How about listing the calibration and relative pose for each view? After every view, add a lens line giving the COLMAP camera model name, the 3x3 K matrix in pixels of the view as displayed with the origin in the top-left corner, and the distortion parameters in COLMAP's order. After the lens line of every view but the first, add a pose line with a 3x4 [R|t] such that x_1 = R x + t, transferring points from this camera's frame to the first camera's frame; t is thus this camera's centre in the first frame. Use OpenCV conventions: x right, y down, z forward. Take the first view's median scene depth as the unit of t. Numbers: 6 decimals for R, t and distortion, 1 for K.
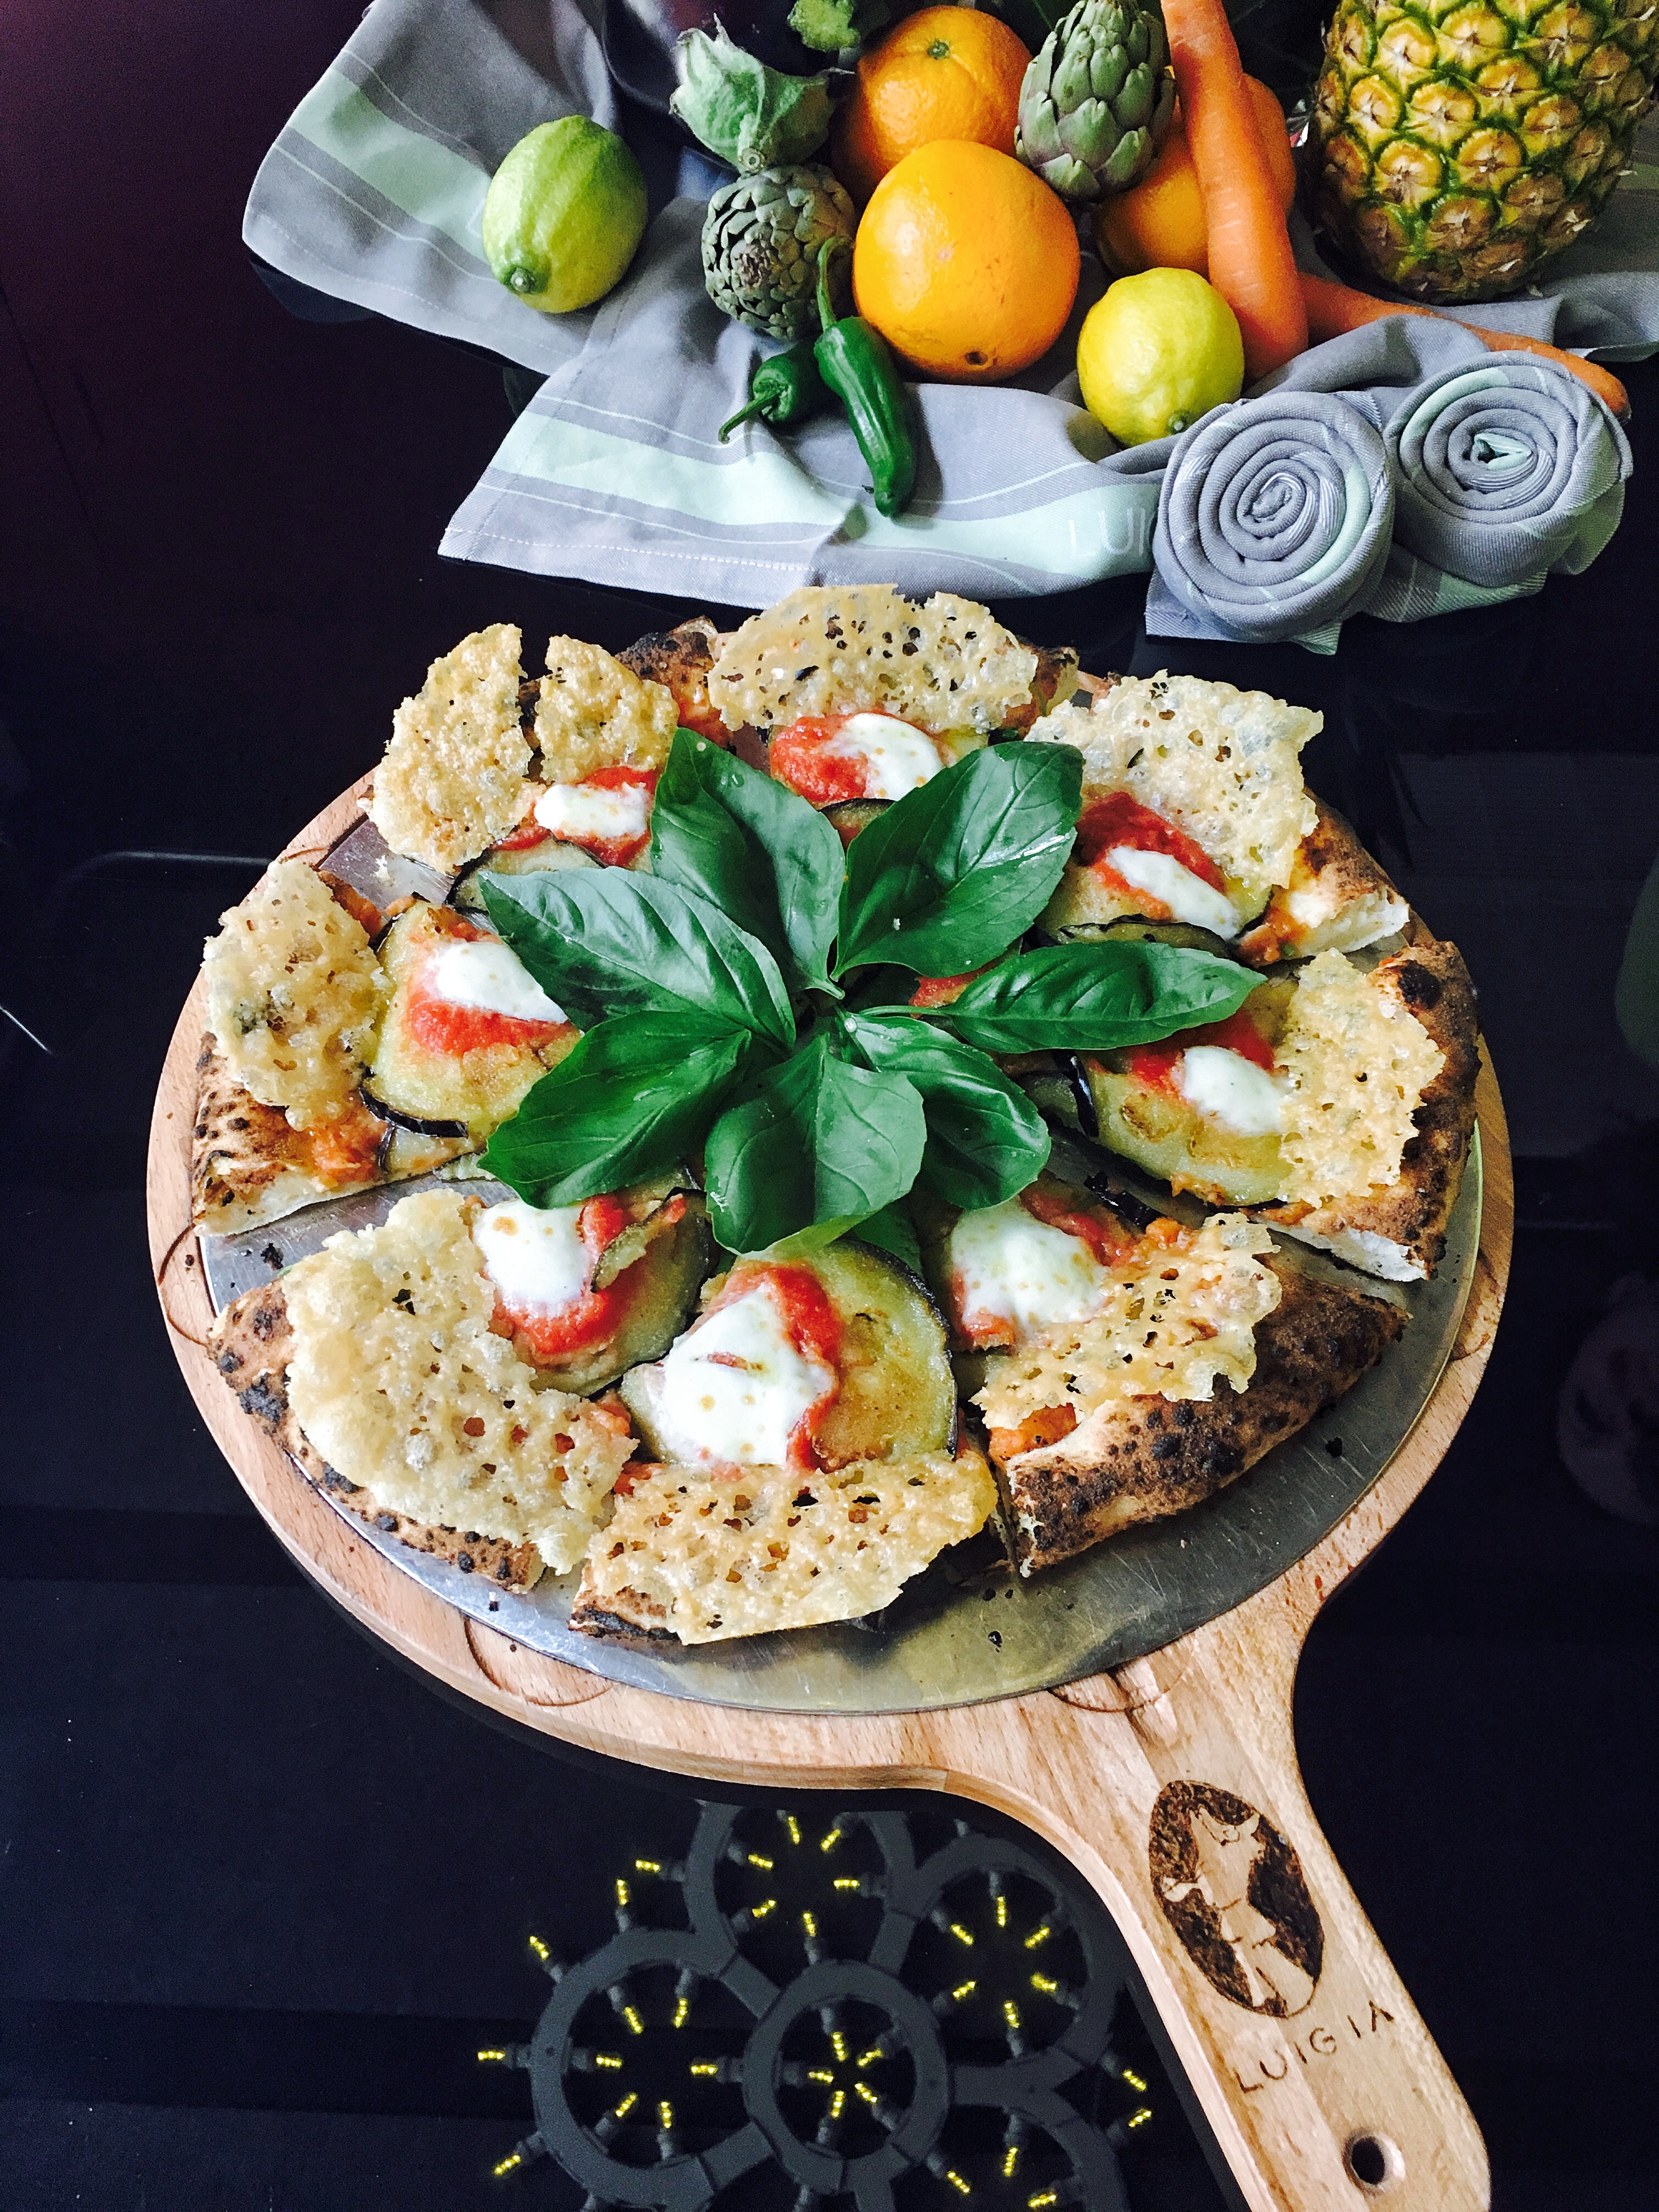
lens RADIAL K [[1852.2, 0, 829.5], [0, 1852.2, 1106.0], [0, 0, 1]] dist [0.102691, -0.114896]
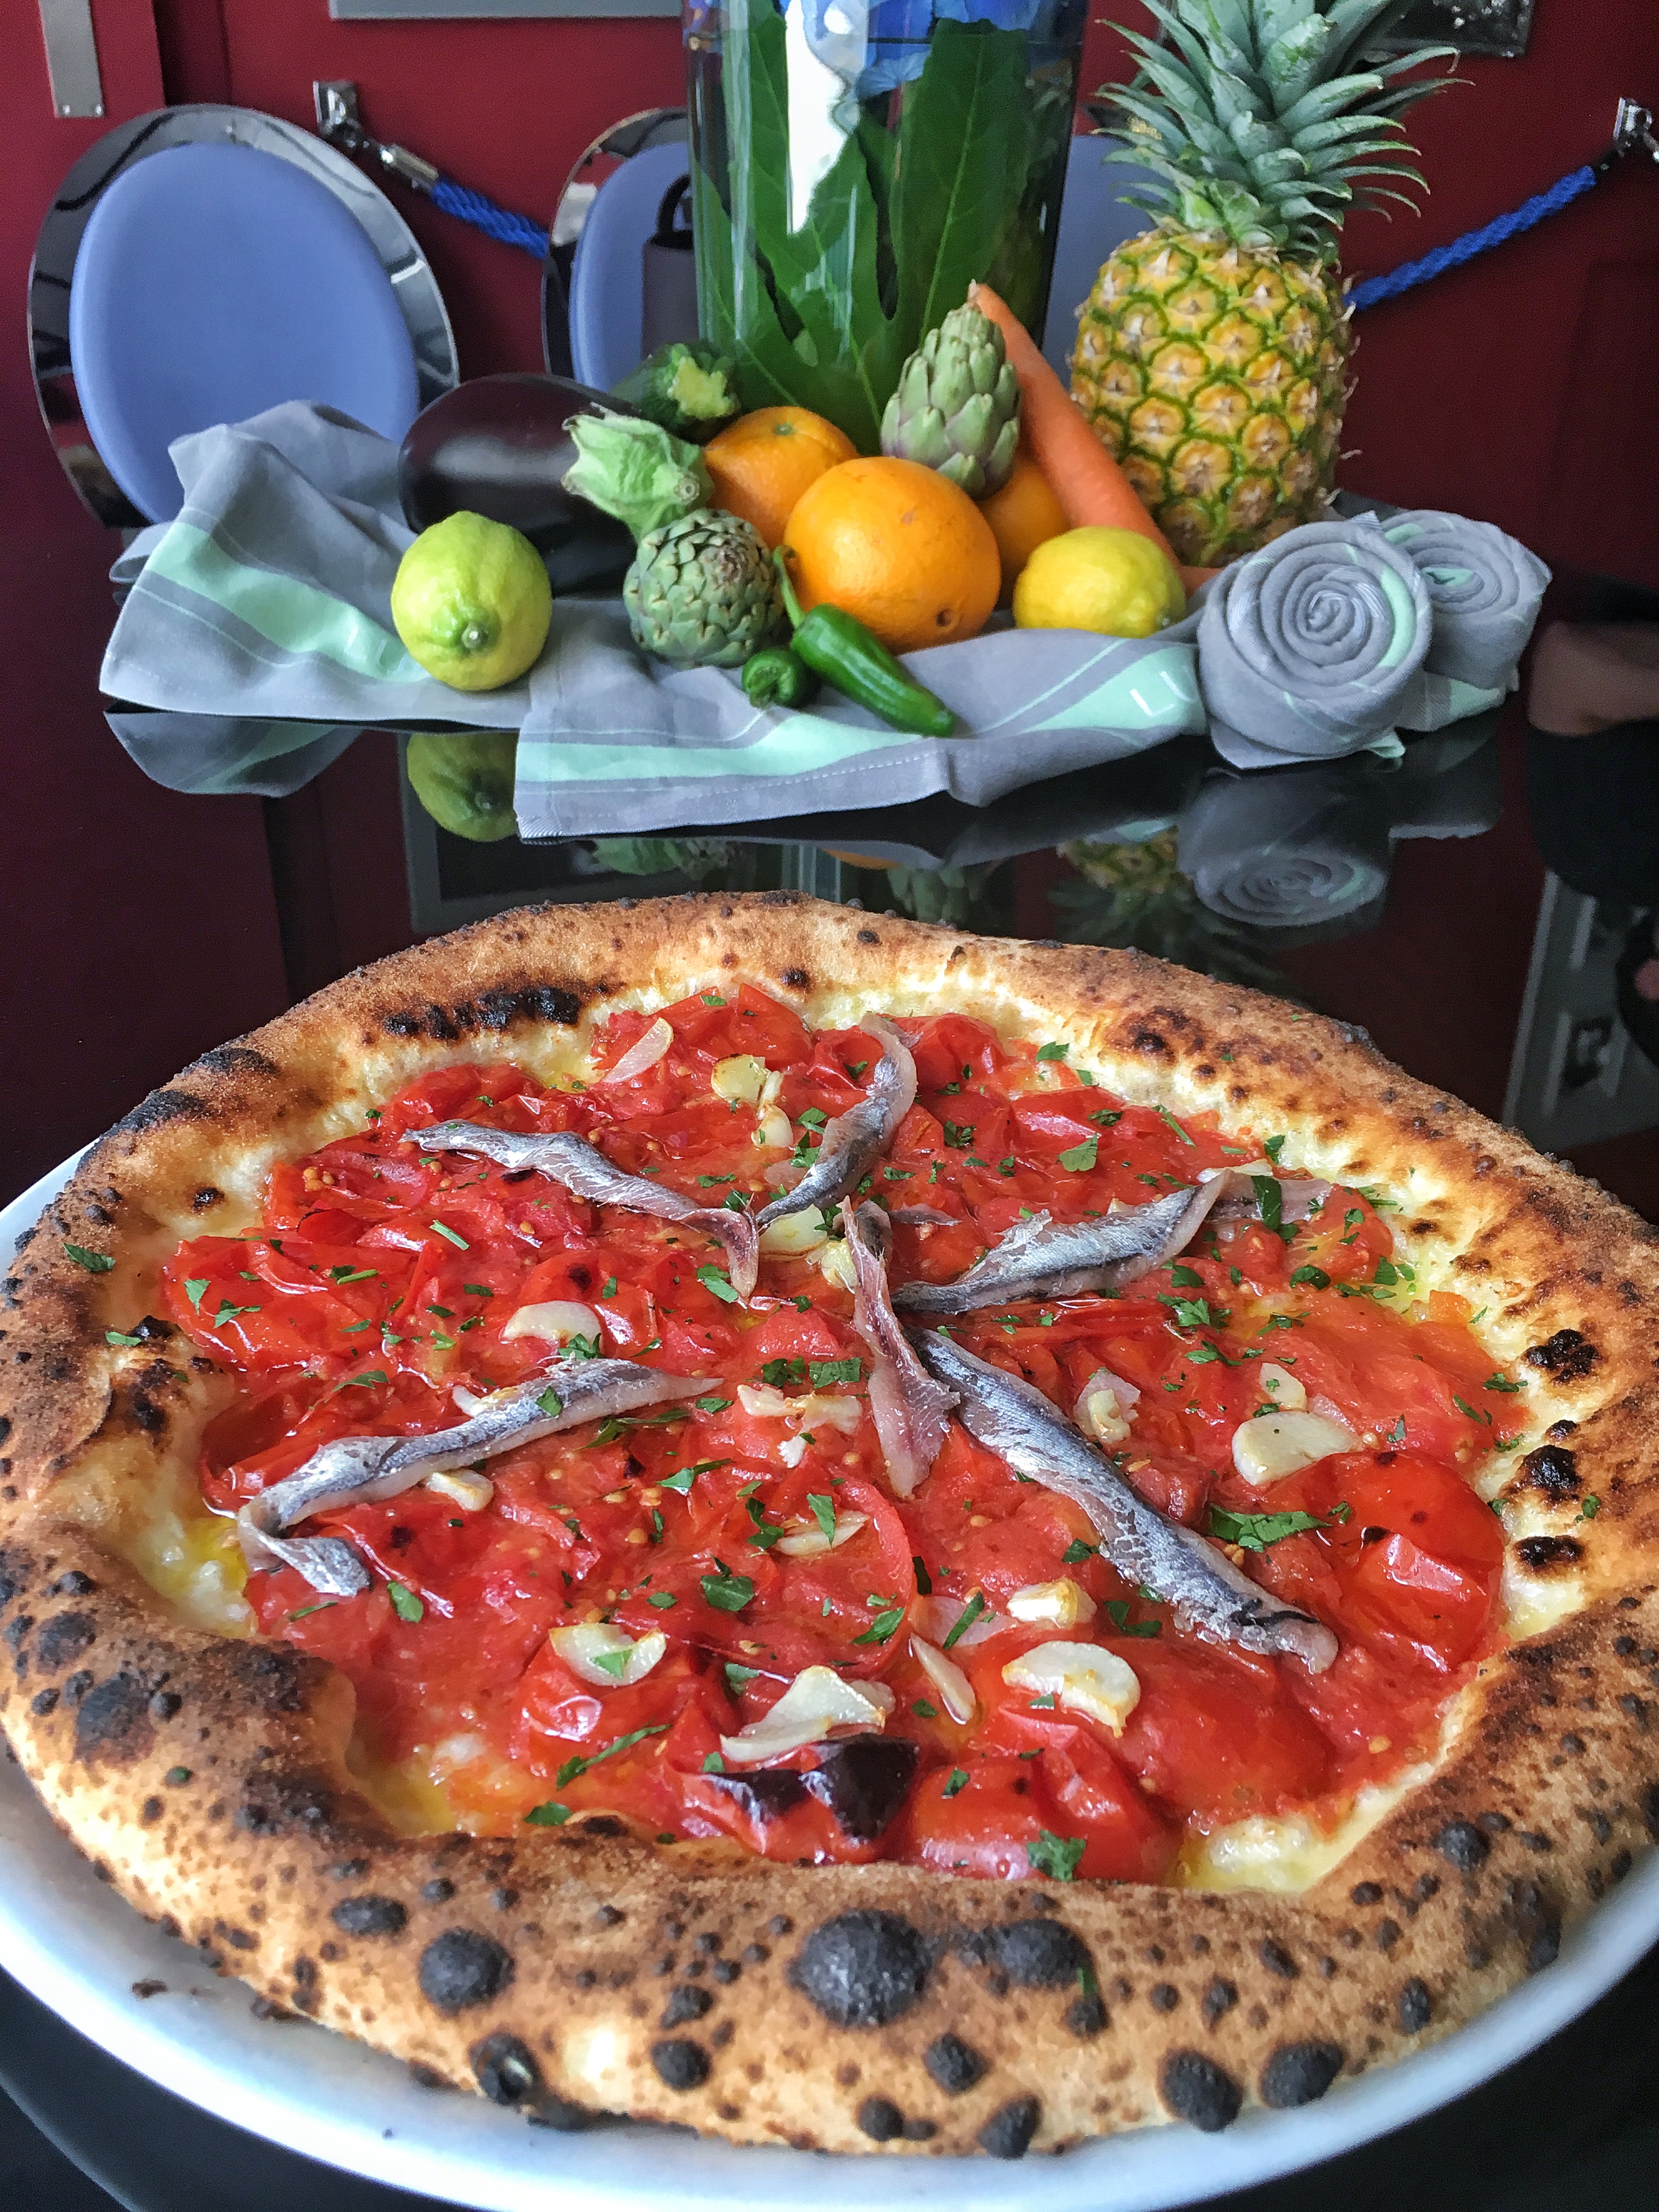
lens RADIAL K [[1852.2, 0, 829.5], [0, 1852.2, 1106.0], [0, 0, 1]] dist [0.102691, -0.114896]
pose [[0.901473, -0.218028, 0.373912, -0.413512], [0.356542, 0.863841, -0.355889, 0.167294], [-0.245407, 0.454140, 0.856465, 0.264479]]
